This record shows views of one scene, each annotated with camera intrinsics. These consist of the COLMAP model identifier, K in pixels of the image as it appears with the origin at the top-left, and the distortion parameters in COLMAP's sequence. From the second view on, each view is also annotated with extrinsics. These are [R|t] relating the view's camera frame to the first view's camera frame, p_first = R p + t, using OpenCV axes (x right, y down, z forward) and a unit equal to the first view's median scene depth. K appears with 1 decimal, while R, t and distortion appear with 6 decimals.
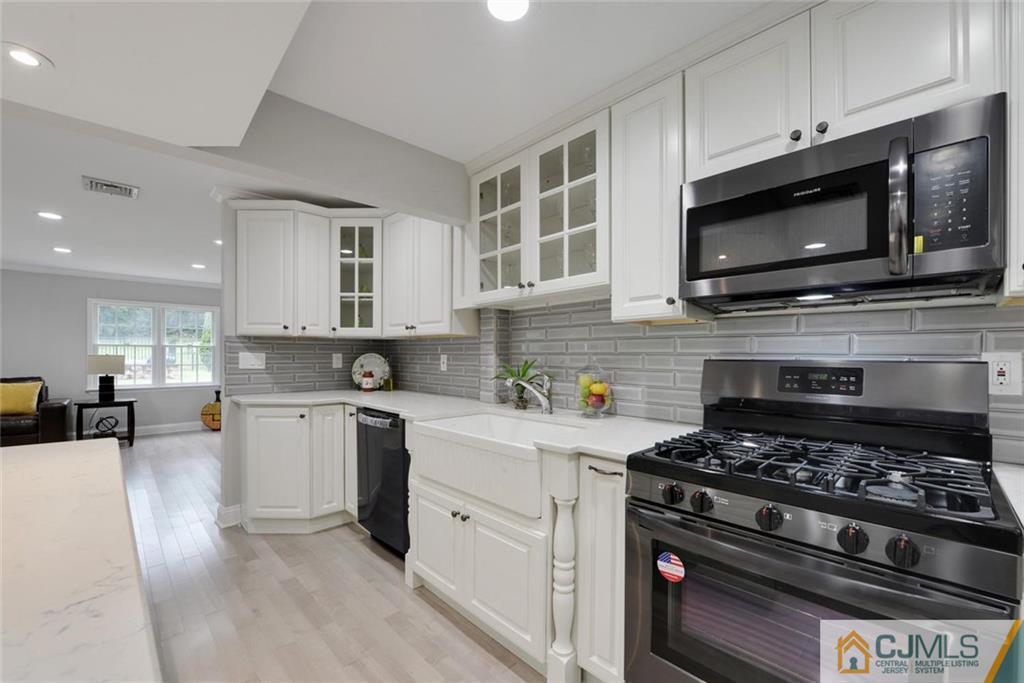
lens RADIAL K [[410.2, 0, 521.3], [0, 410.2, 360.8], [0, 0, 1]] dist [0.004887, 0.000364]
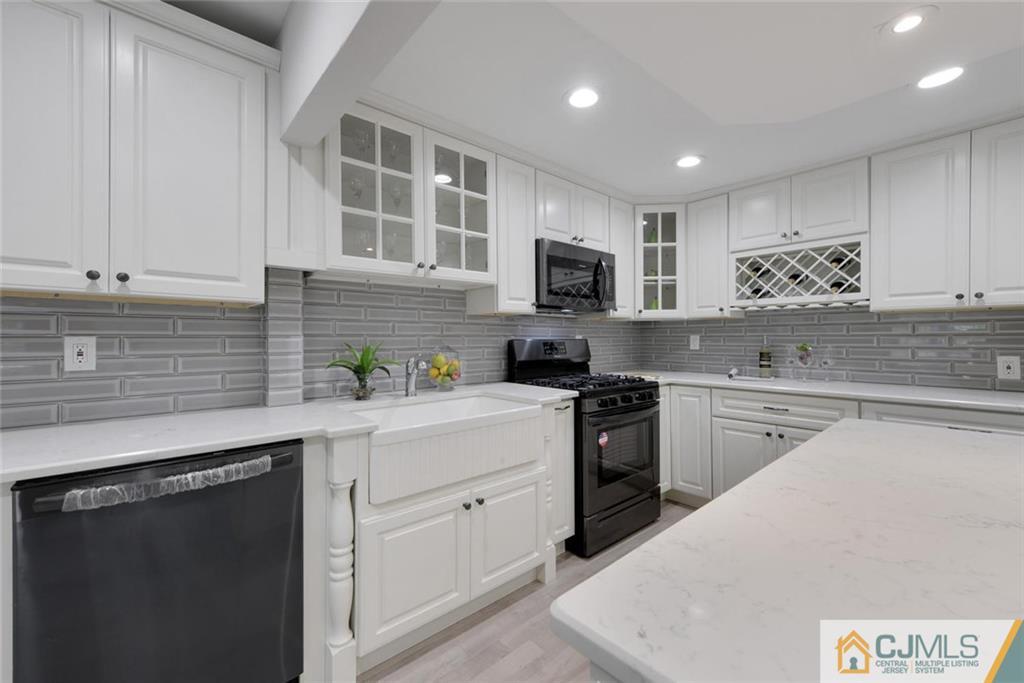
lens RADIAL K [[410.2, 0, 518.8], [0, 410.2, 338.9], [0, 0, 1]] dist [0.004887, 0.000364]
pose [[0.066964, -0.005485, 0.997740, -1.073726], [0.016625, 0.999852, 0.004381, -0.010452], [-0.997617, 0.016294, 0.067045, 0.799507]]
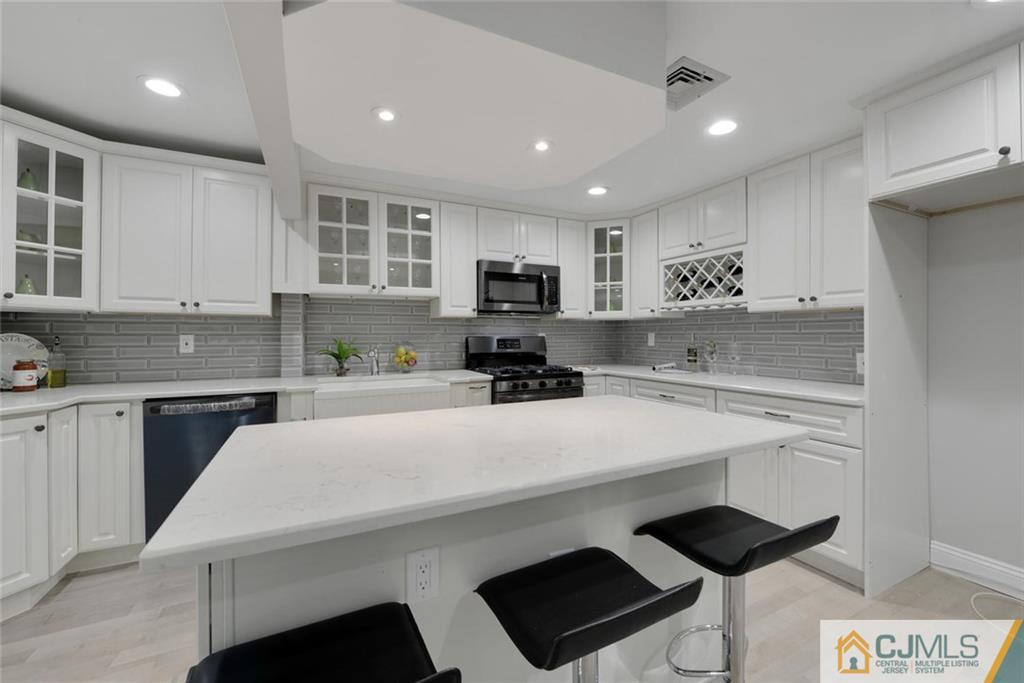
lens RADIAL K [[410.2, 0, 511.8], [0, 410.2, 339.0], [0, 0, 1]] dist [0.004887, 0.000364]
pose [[0.326762, -0.013842, 0.945005, -1.365083], [0.015347, 0.999839, 0.009338, -0.006208], [-0.944982, 0.011452, 0.326922, 0.083872]]
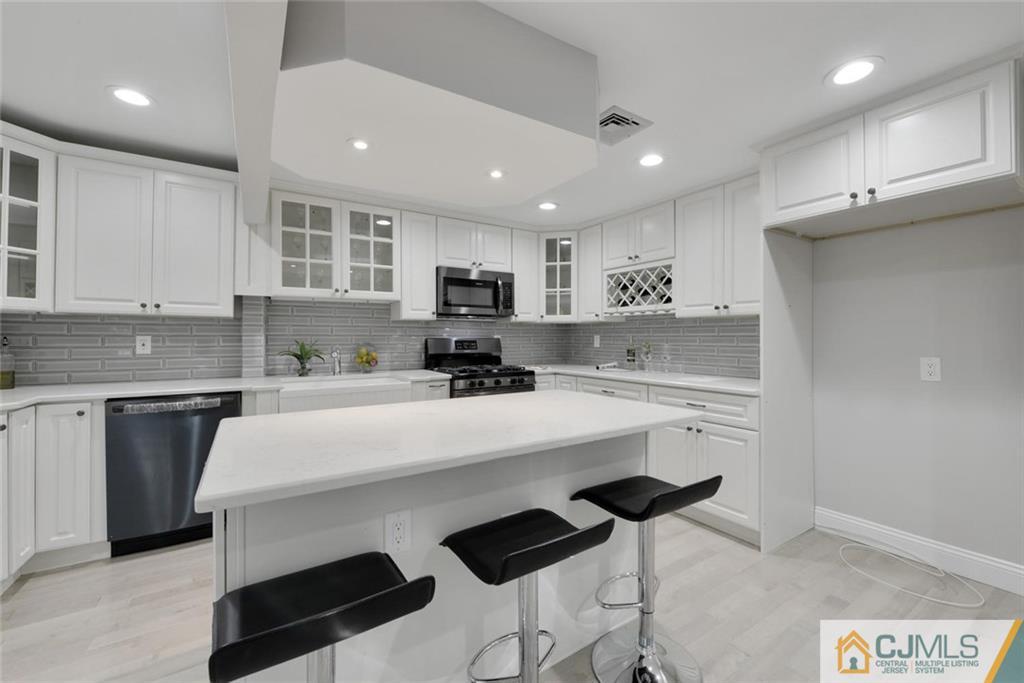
lens RADIAL K [[410.2, 0, 511.2], [0, 410.2, 339.3], [0, 0, 1]] dist [0.004887, 0.000364]
pose [[0.225715, -0.009671, 0.974145, -1.499392], [0.012654, 0.999895, 0.006995, -0.006310], [-0.974111, 0.010748, 0.225813, 0.043793]]
